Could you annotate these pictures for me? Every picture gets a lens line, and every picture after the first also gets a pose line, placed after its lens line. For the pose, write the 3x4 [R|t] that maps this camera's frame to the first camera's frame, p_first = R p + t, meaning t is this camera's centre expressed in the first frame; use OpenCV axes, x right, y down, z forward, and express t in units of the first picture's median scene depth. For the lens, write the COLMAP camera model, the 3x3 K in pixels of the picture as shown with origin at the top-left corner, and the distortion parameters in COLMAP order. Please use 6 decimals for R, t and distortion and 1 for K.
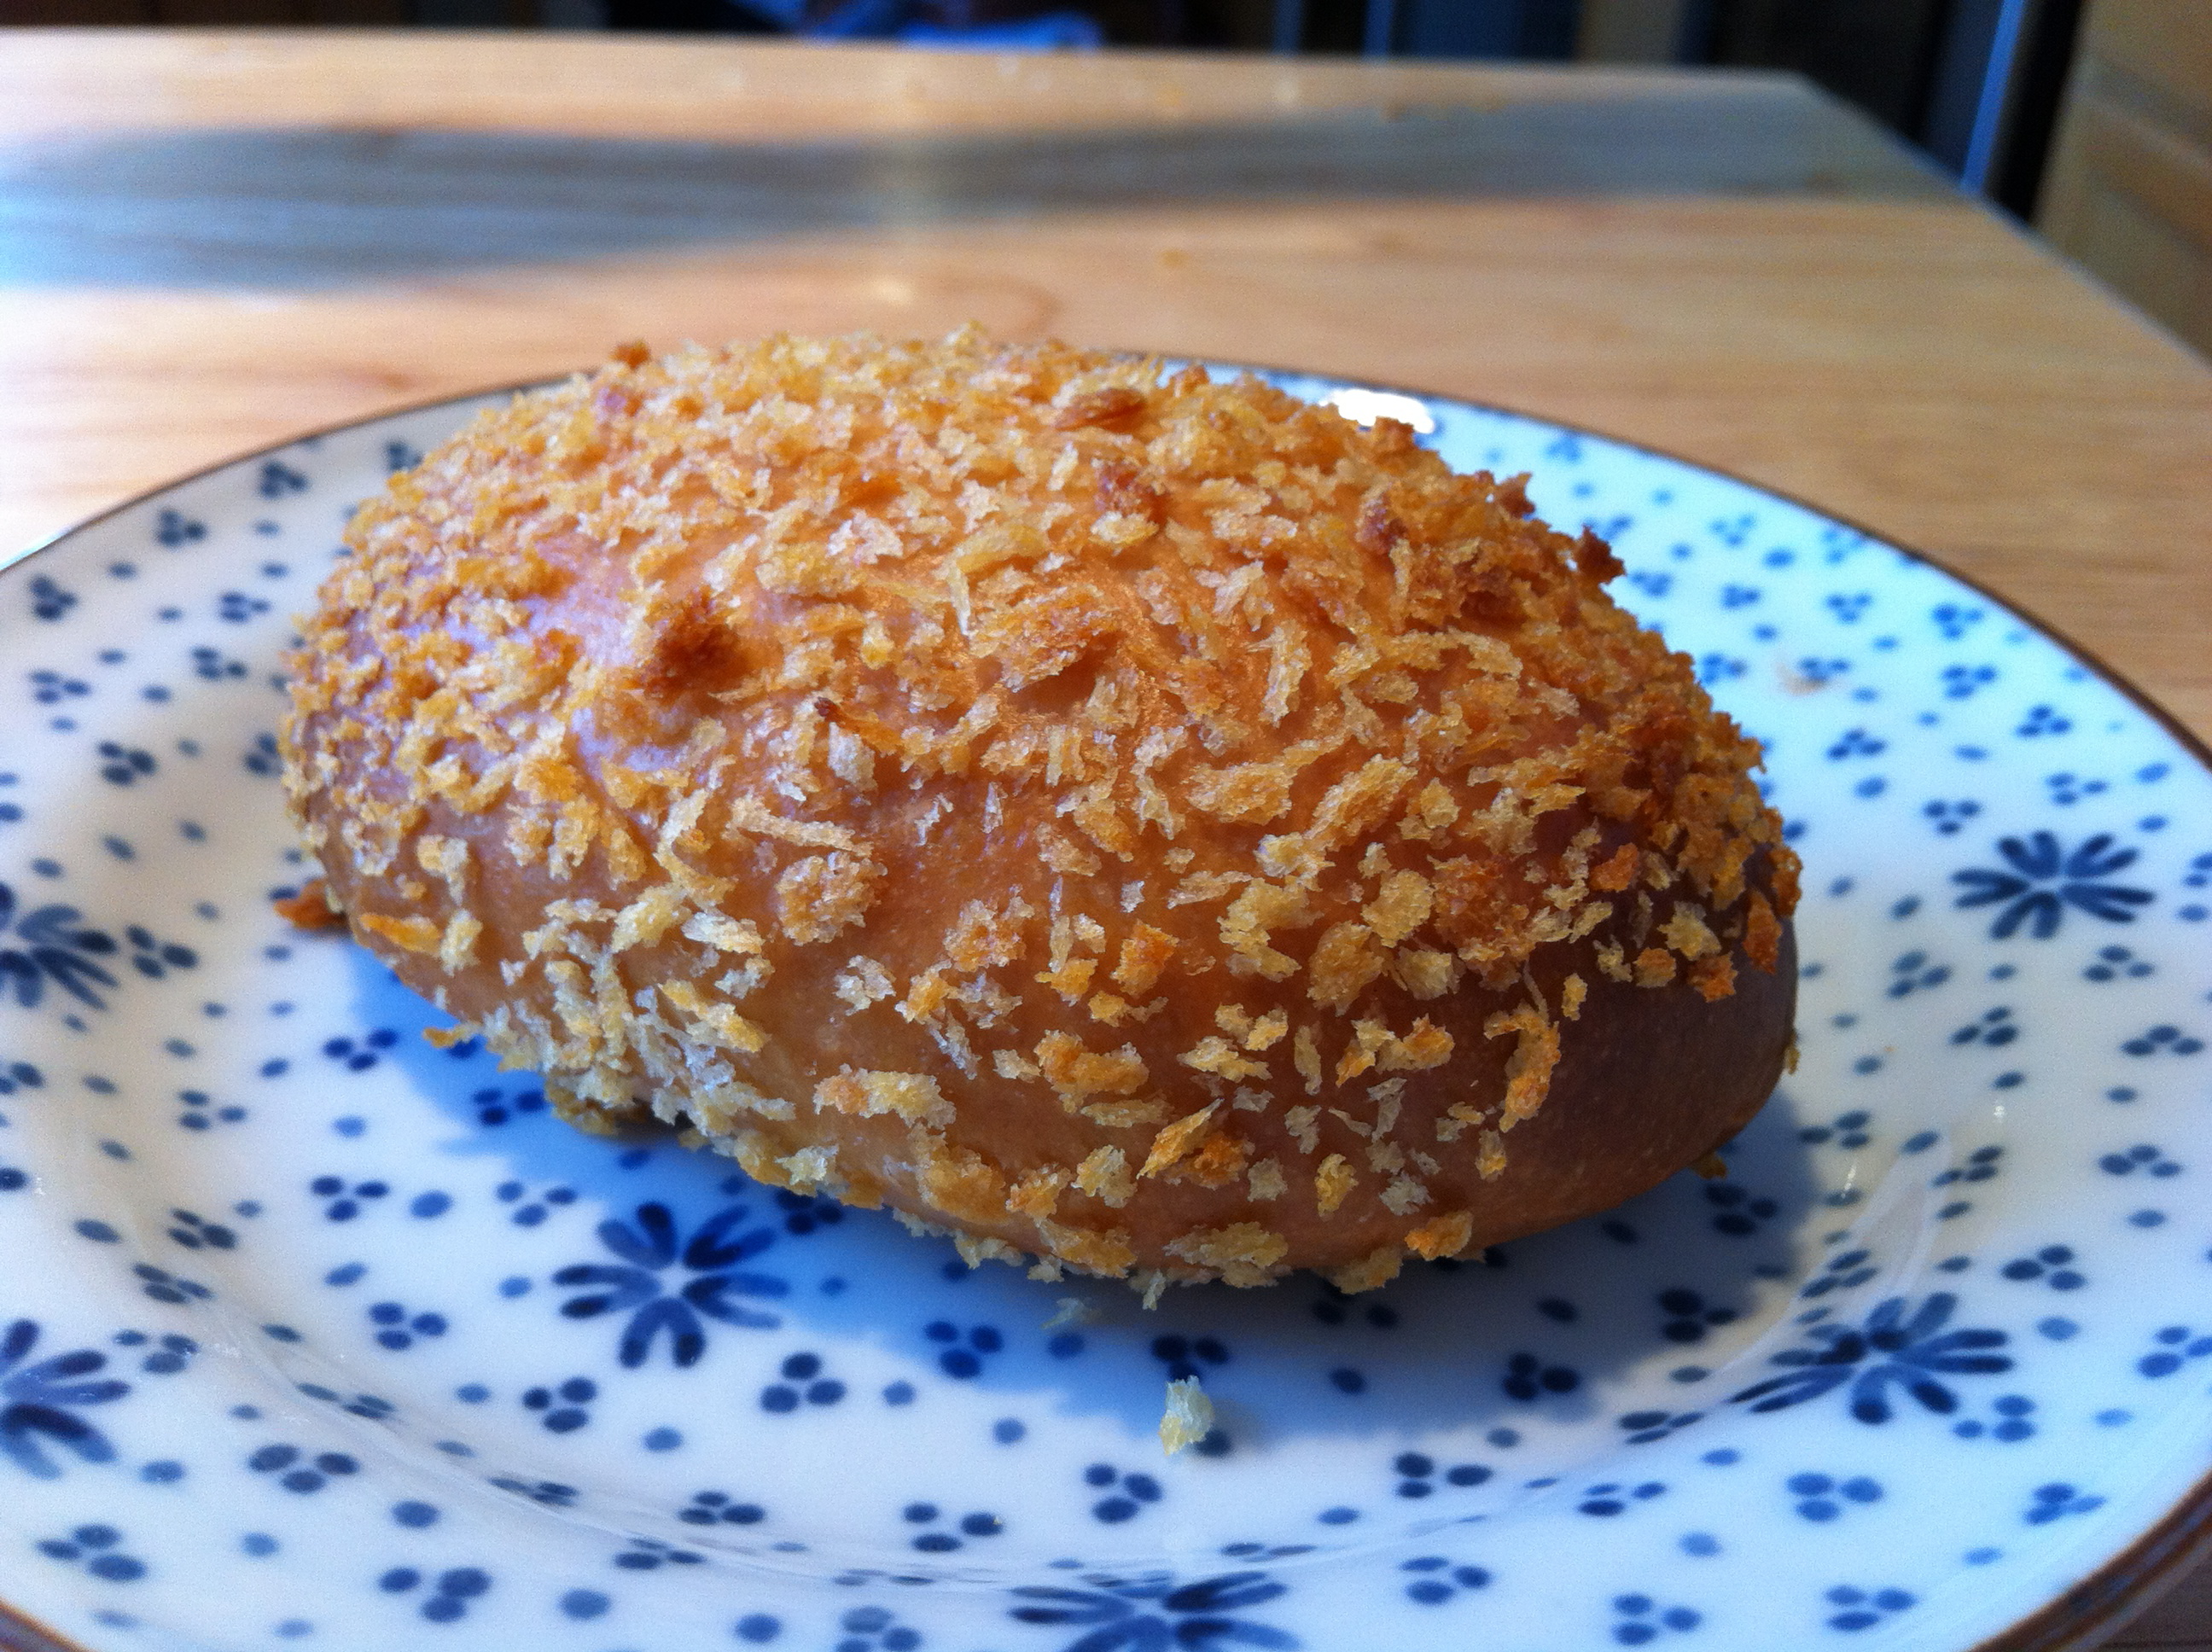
lens RADIAL K [[2158.4, 0, 1101.3], [0, 2158.4, 899.5], [0, 0, 1]] dist [0.087038, -0.318444]
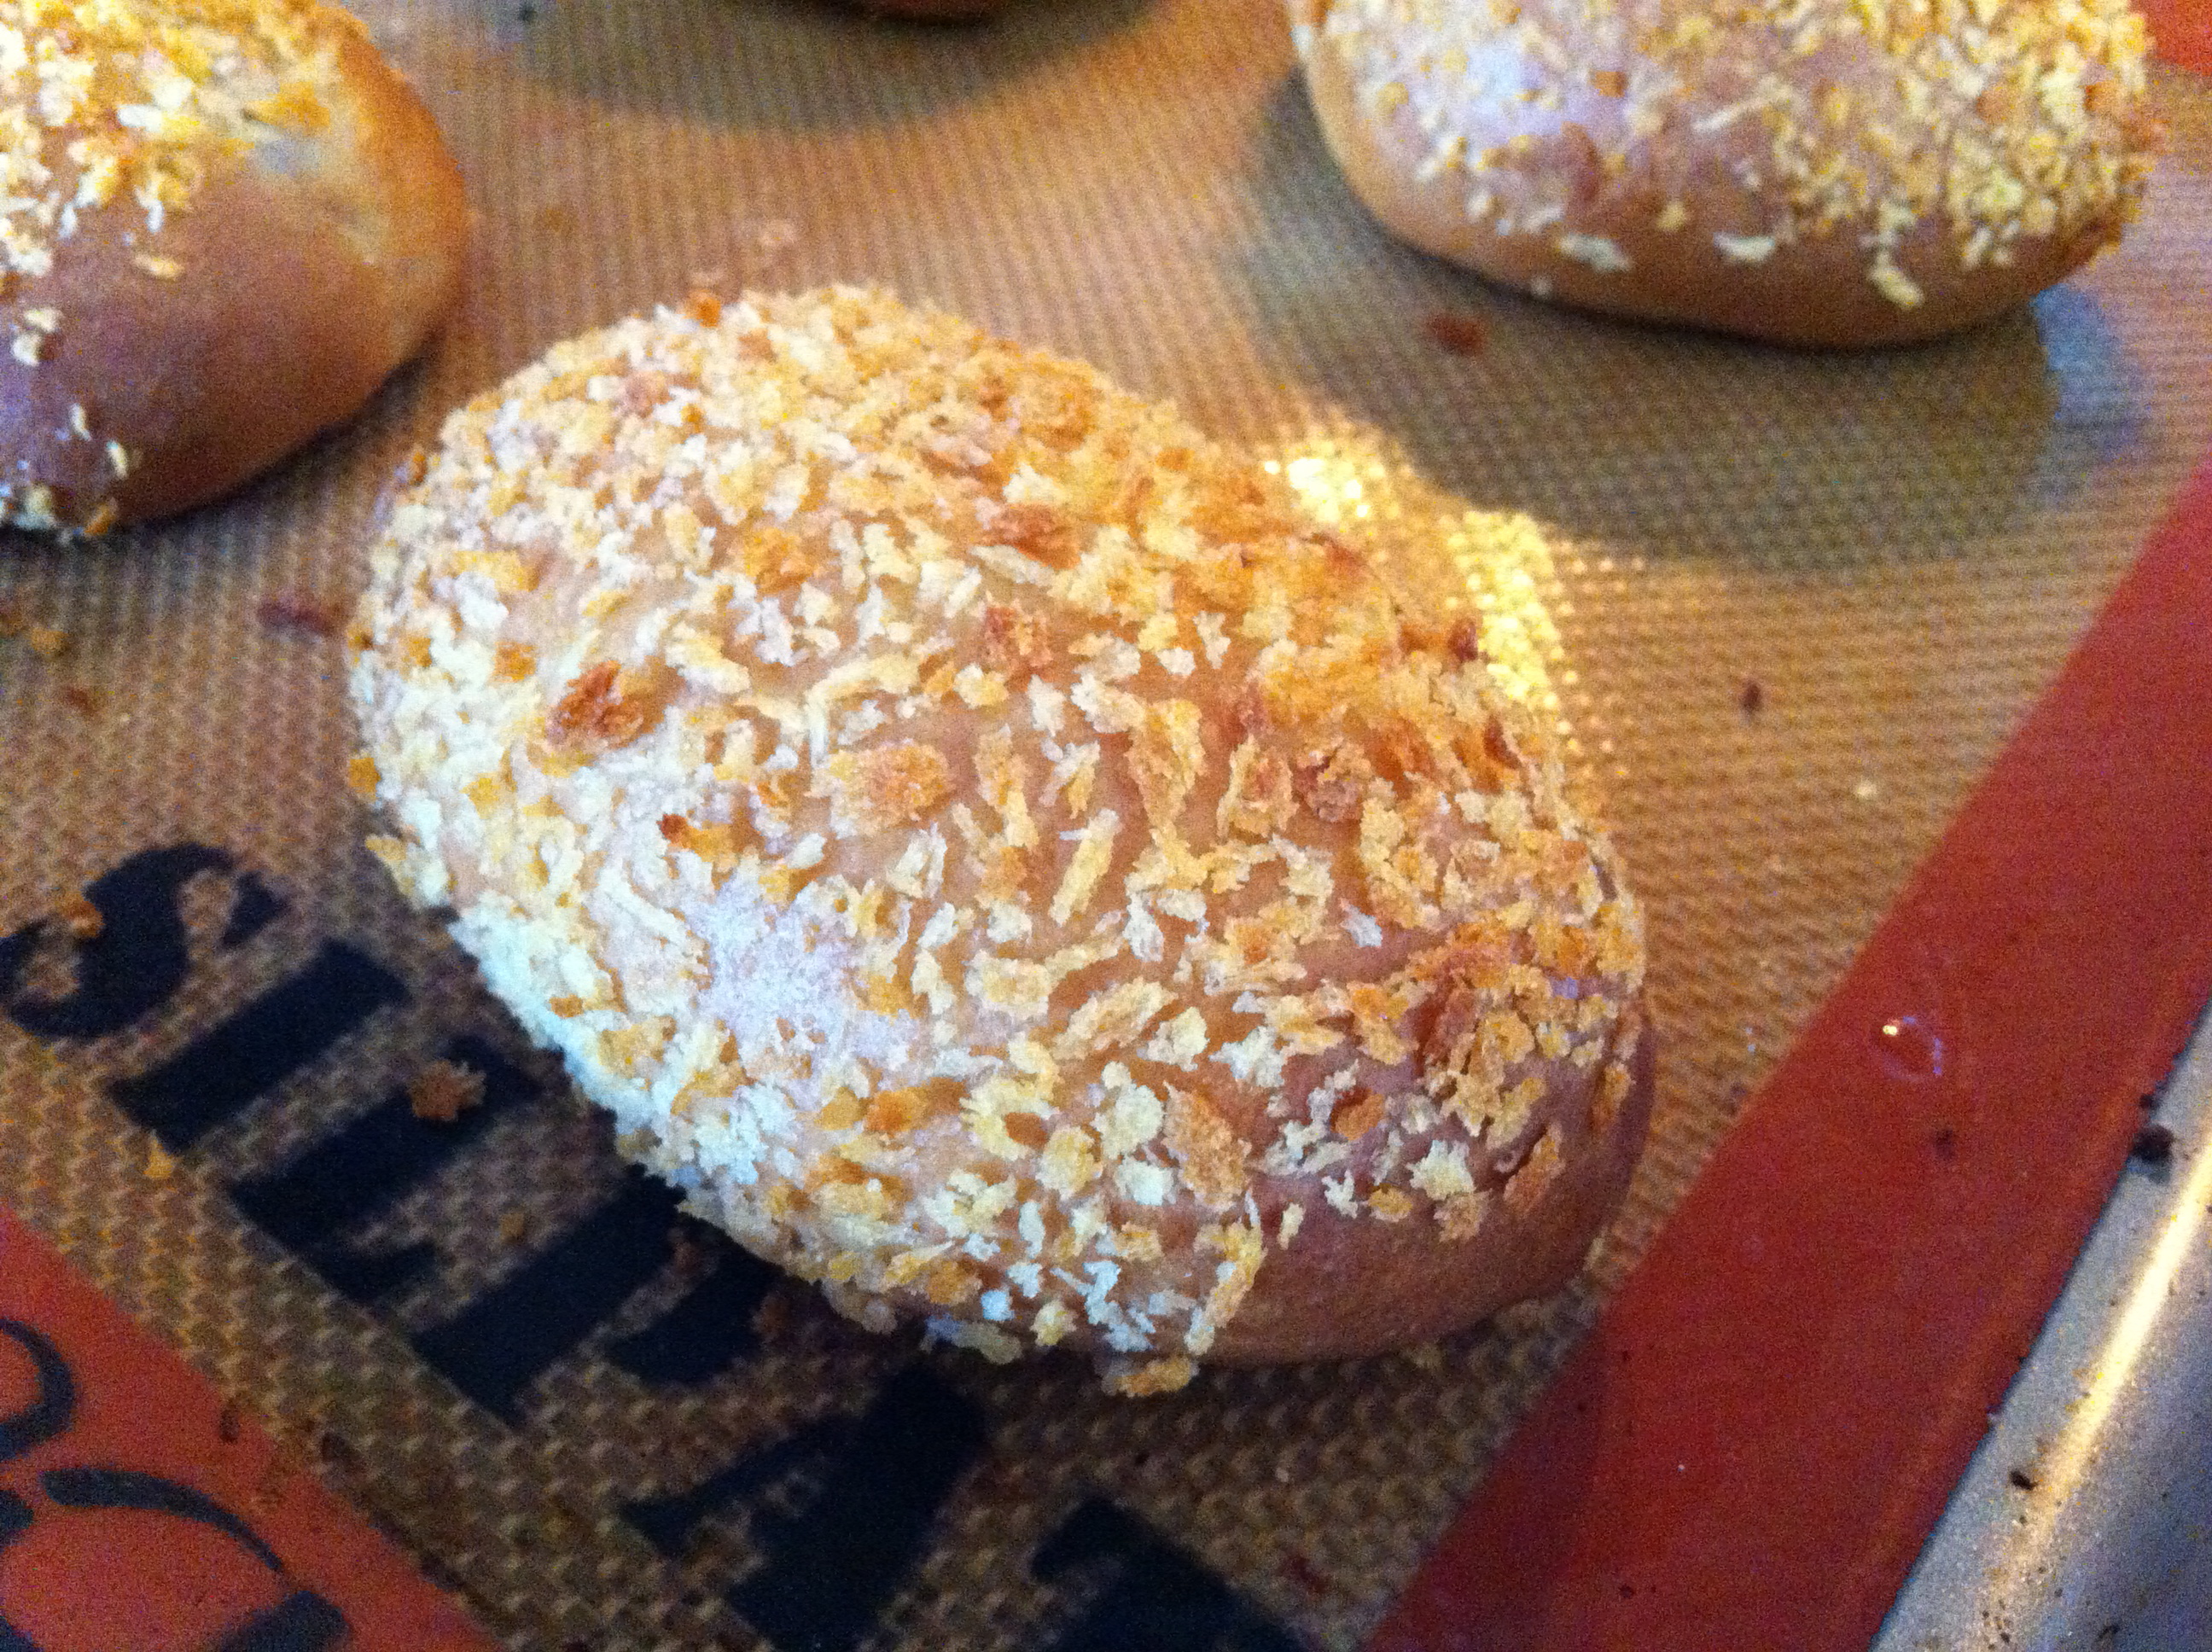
lens RADIAL K [[2158.4, 0, 1101.3], [0, 2158.4, 899.5], [0, 0, 1]] dist [0.087038, -0.318444]
pose [[0.953173, 0.210625, -0.217022, 0.324878], [-0.145058, 0.948078, 0.283030, -0.391316], [0.265367, -0.238295, 0.934235, 0.022944]]
